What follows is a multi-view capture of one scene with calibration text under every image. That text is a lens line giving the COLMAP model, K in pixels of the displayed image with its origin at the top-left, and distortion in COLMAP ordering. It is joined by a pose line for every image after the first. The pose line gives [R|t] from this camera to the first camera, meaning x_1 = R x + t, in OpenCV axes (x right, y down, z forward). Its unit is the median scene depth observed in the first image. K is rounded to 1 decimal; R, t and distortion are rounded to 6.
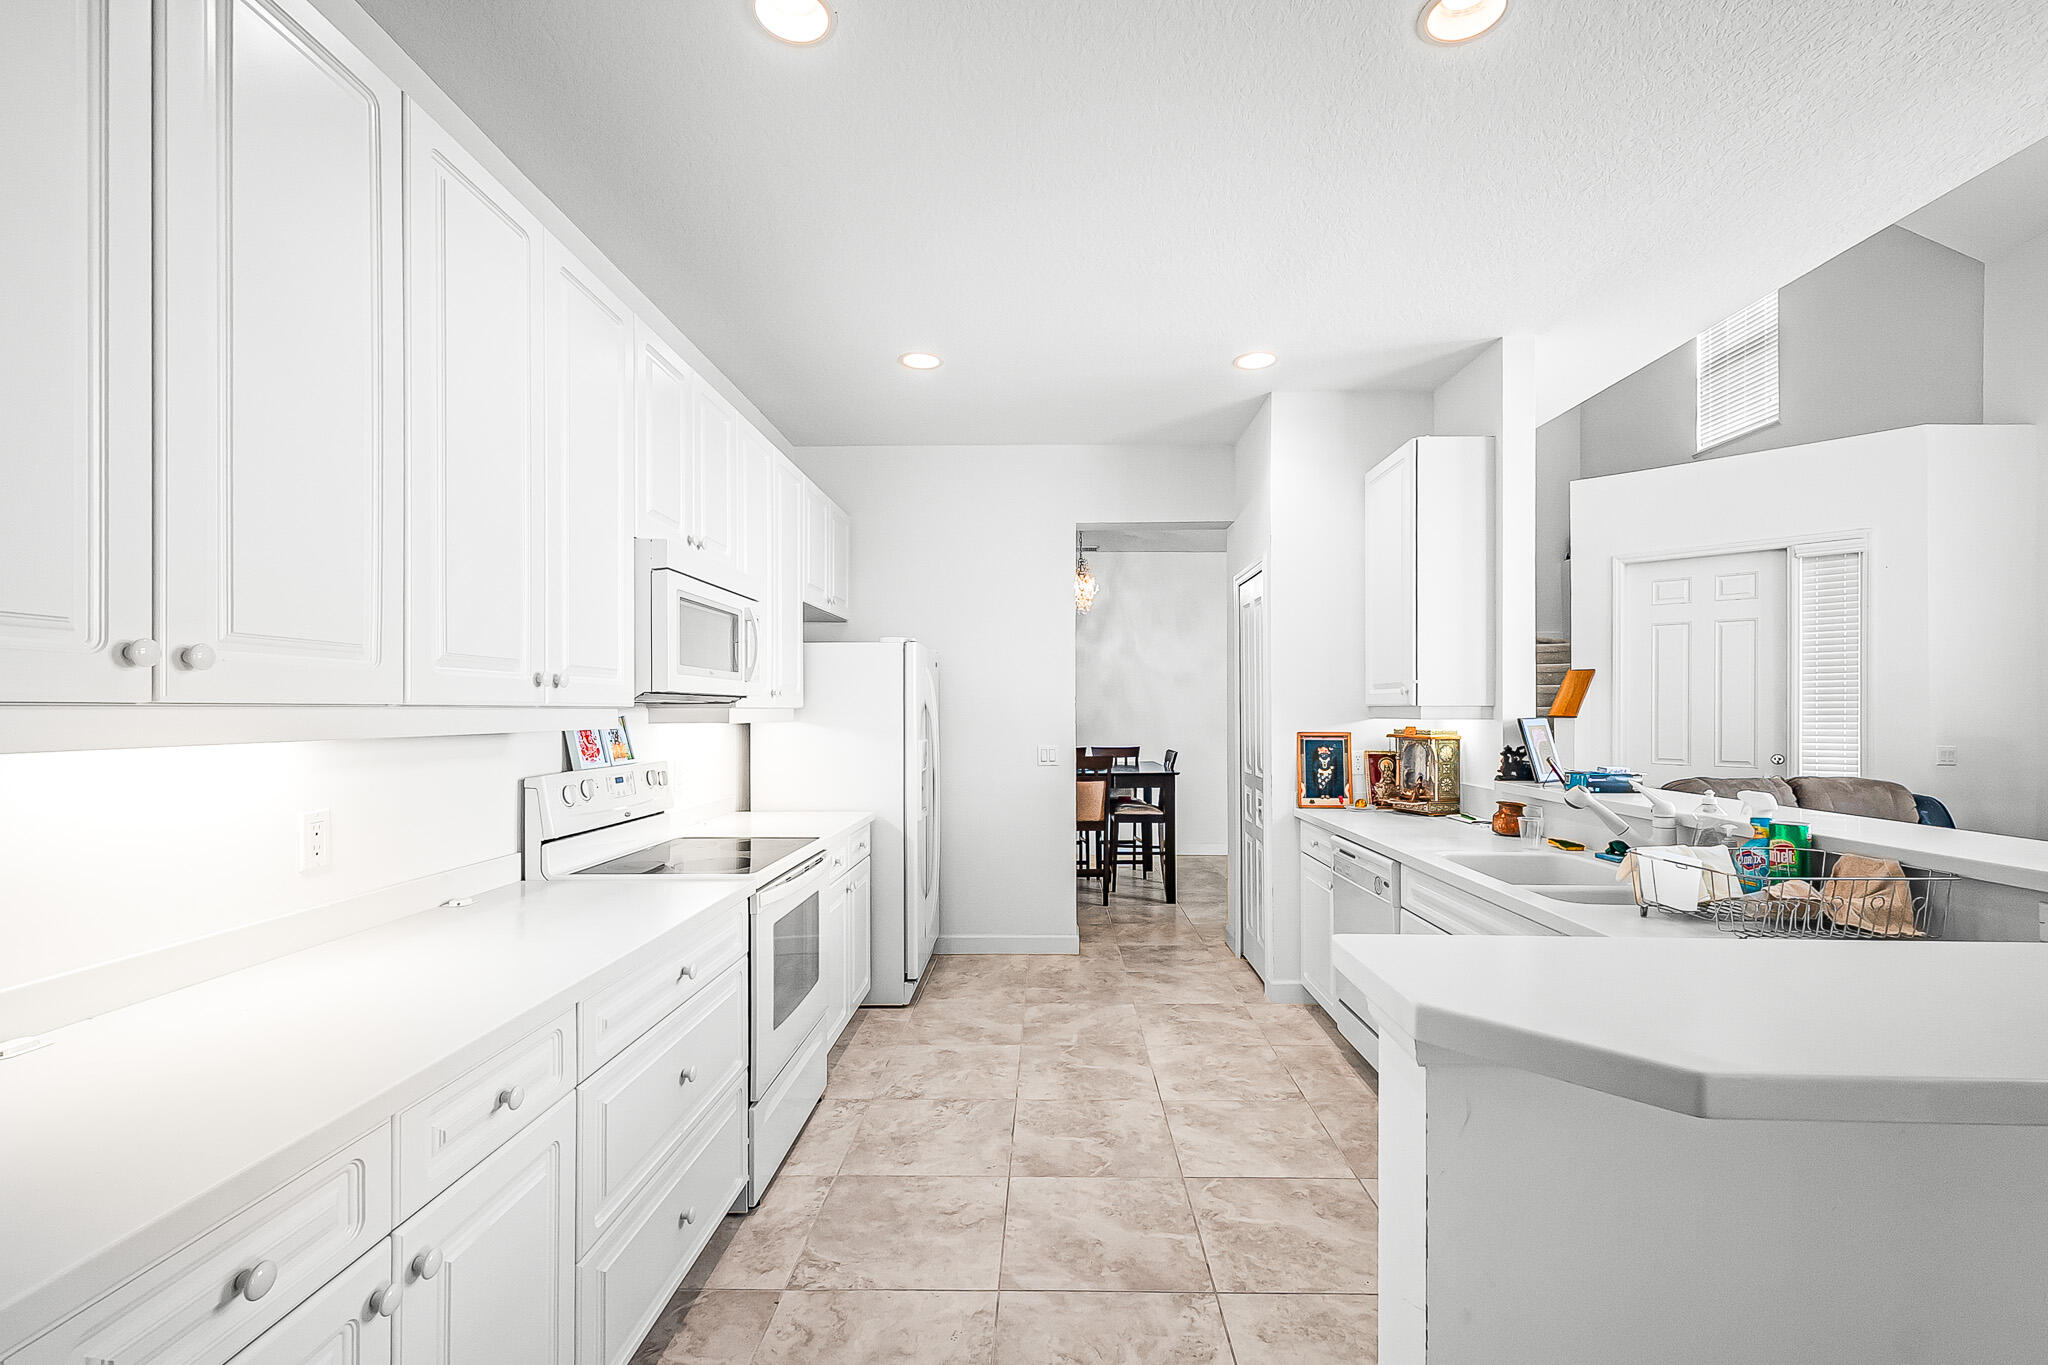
lens RADIAL K [[852.3, 0, 1025.7], [0, 852.3, 711.0], [0, 0, 1]] dist [-0.000598, 0.000019]
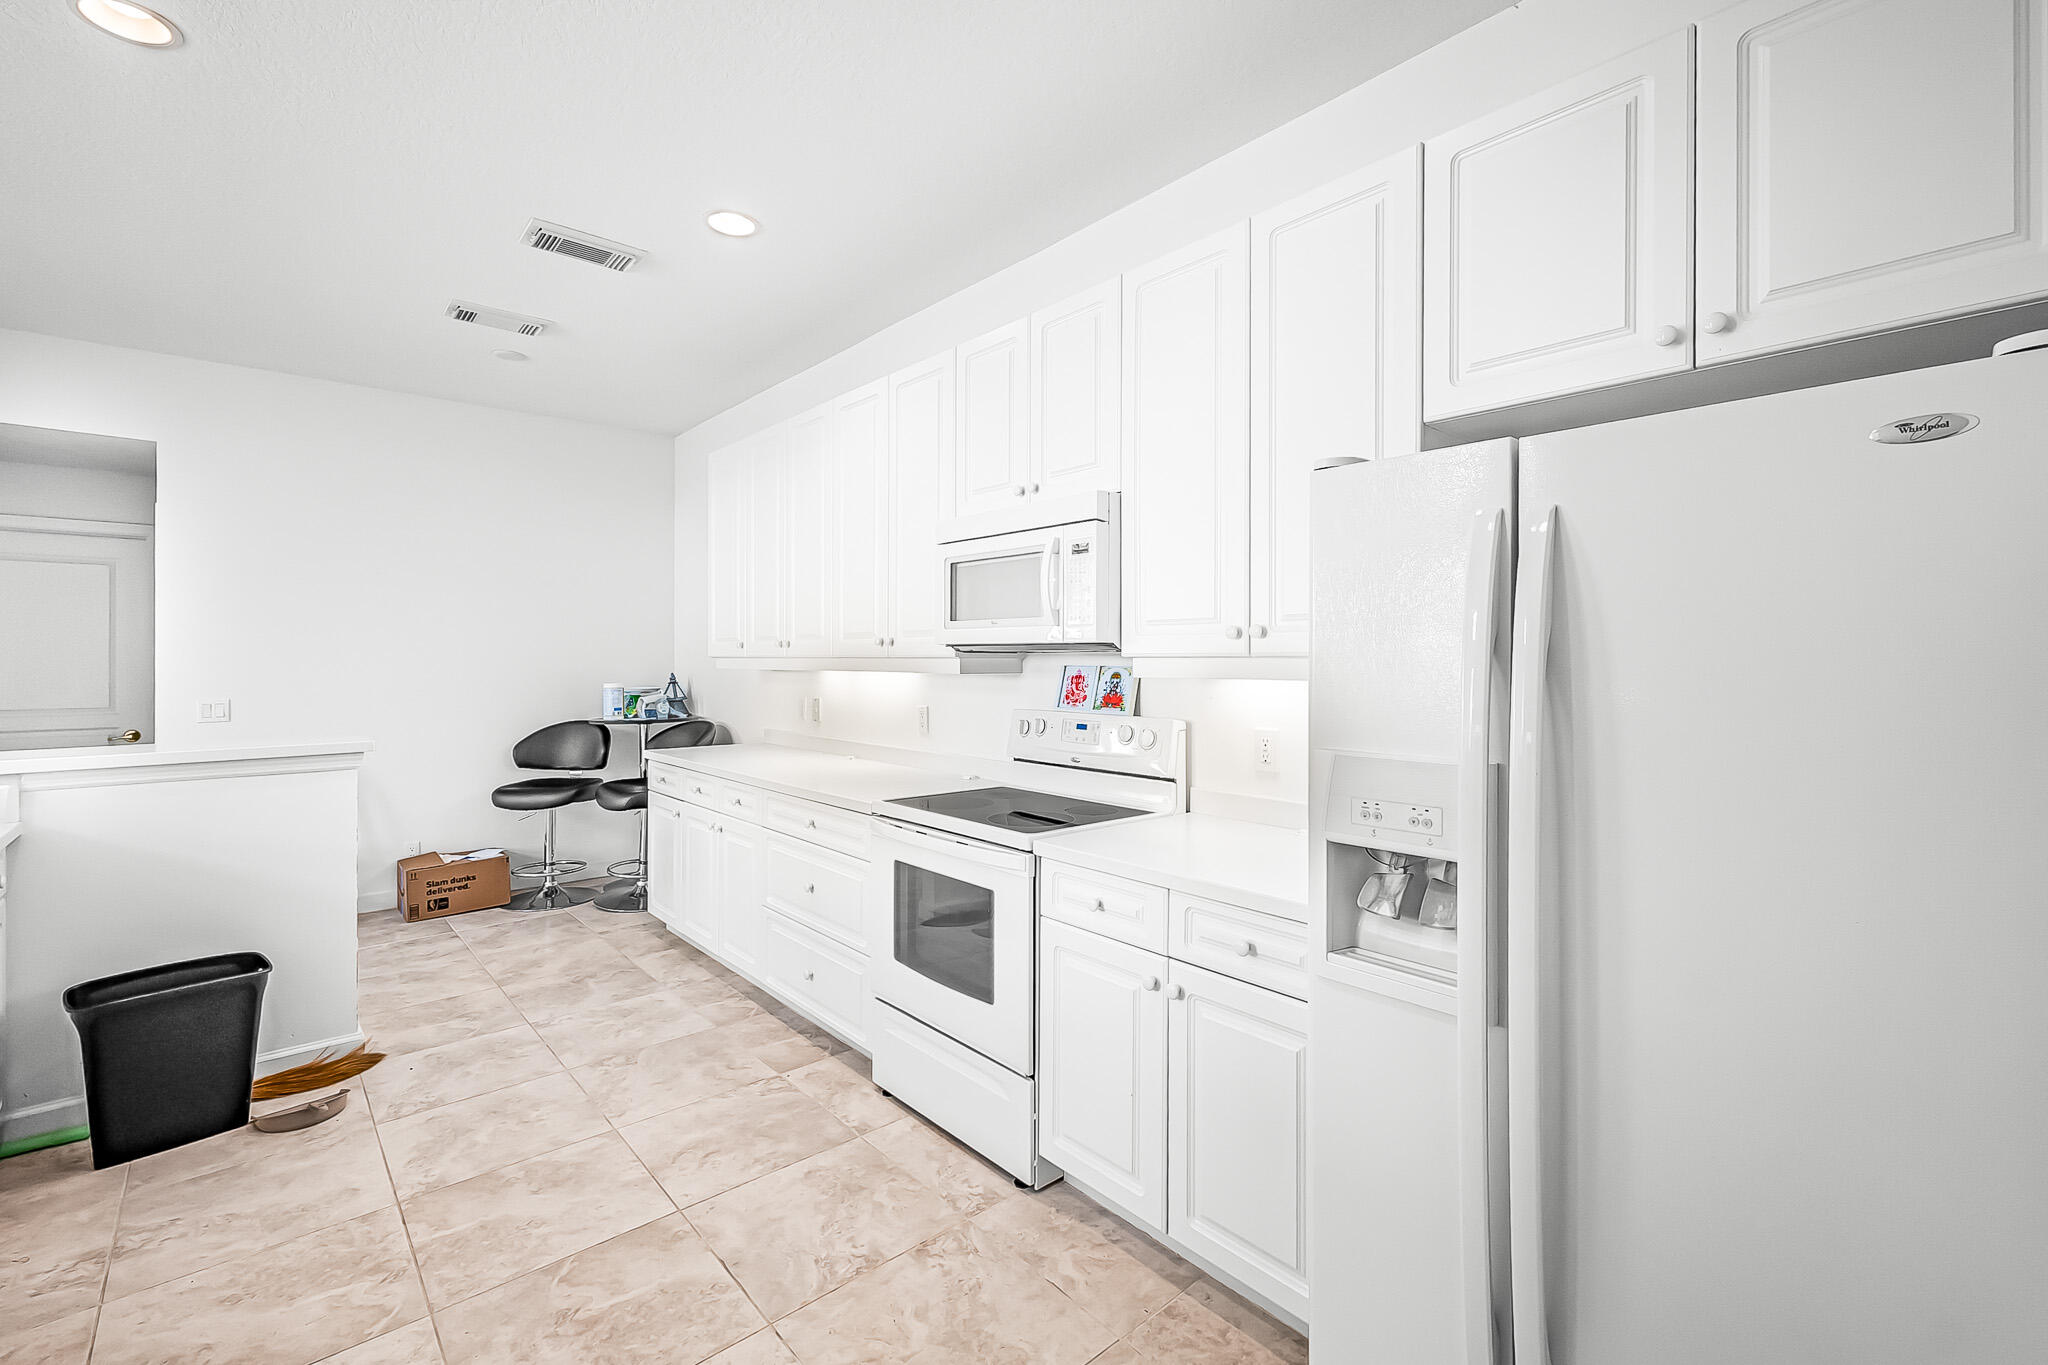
lens RADIAL K [[850.5, 0, 1034.9], [0, 850.5, 659.7], [0, 0, 1]] dist [0.000235, -0.000353]
pose [[-0.709704, -0.005069, -0.704482, 0.304143], [-0.004817, 0.999986, -0.002342, 0.000948], [0.704484, 0.001732, -0.709718, 1.715190]]
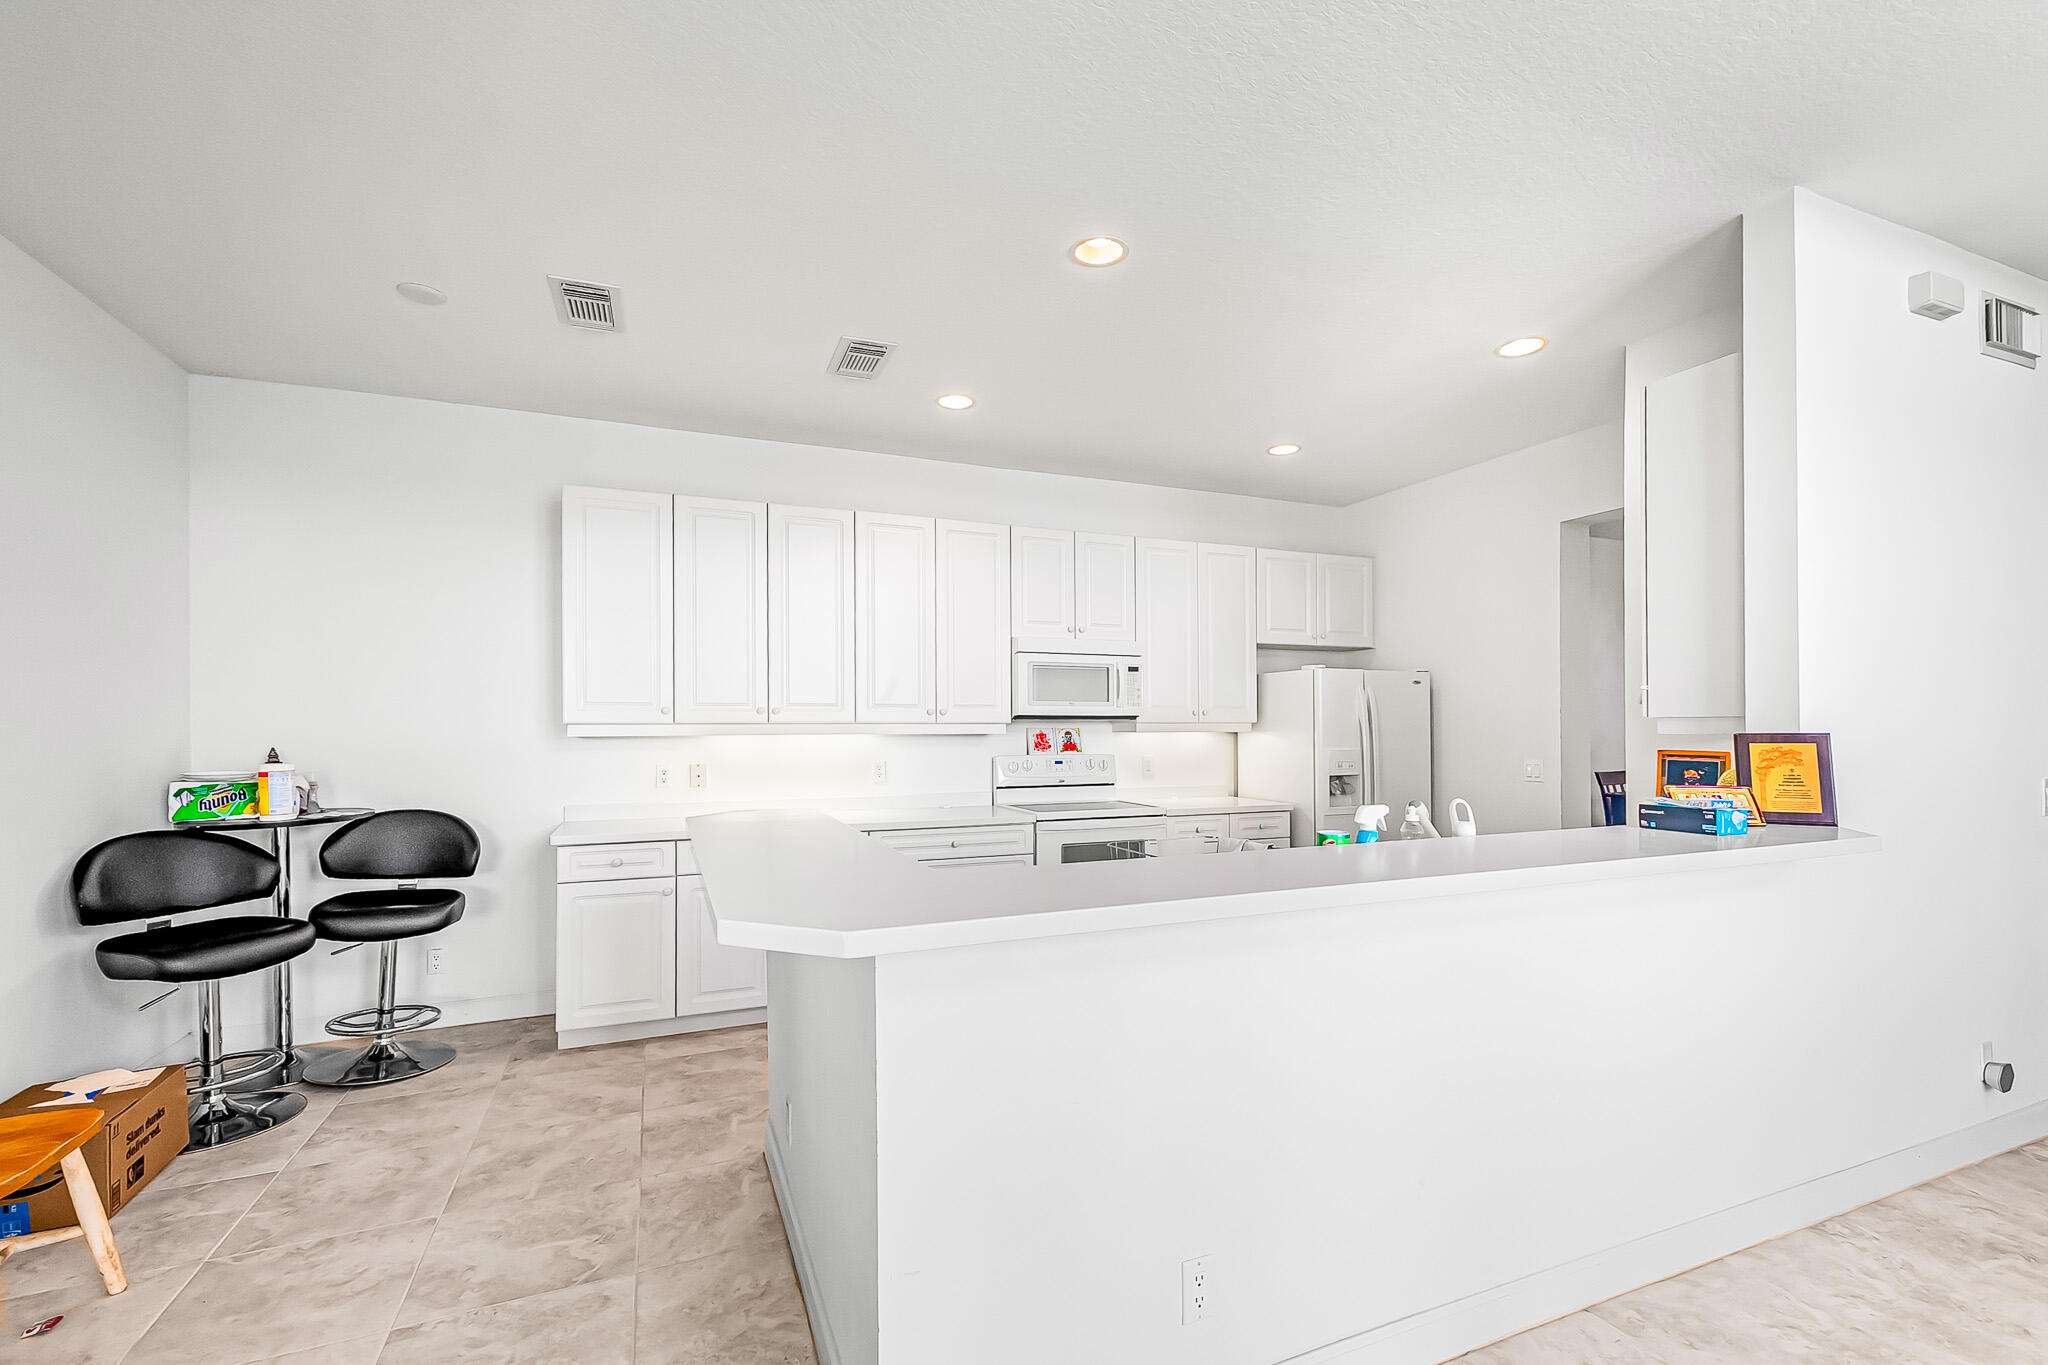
lens RADIAL K [[852.3, 0, 1025.7], [0, 852.3, 711.0], [0, 0, 1]] dist [-0.000598, 0.000019]
pose [[0.394576, -0.018296, -0.918681, 1.206395], [0.001160, 0.999811, -0.019414, 0.004822], [0.918862, 0.006594, 0.394523, 0.203955]]
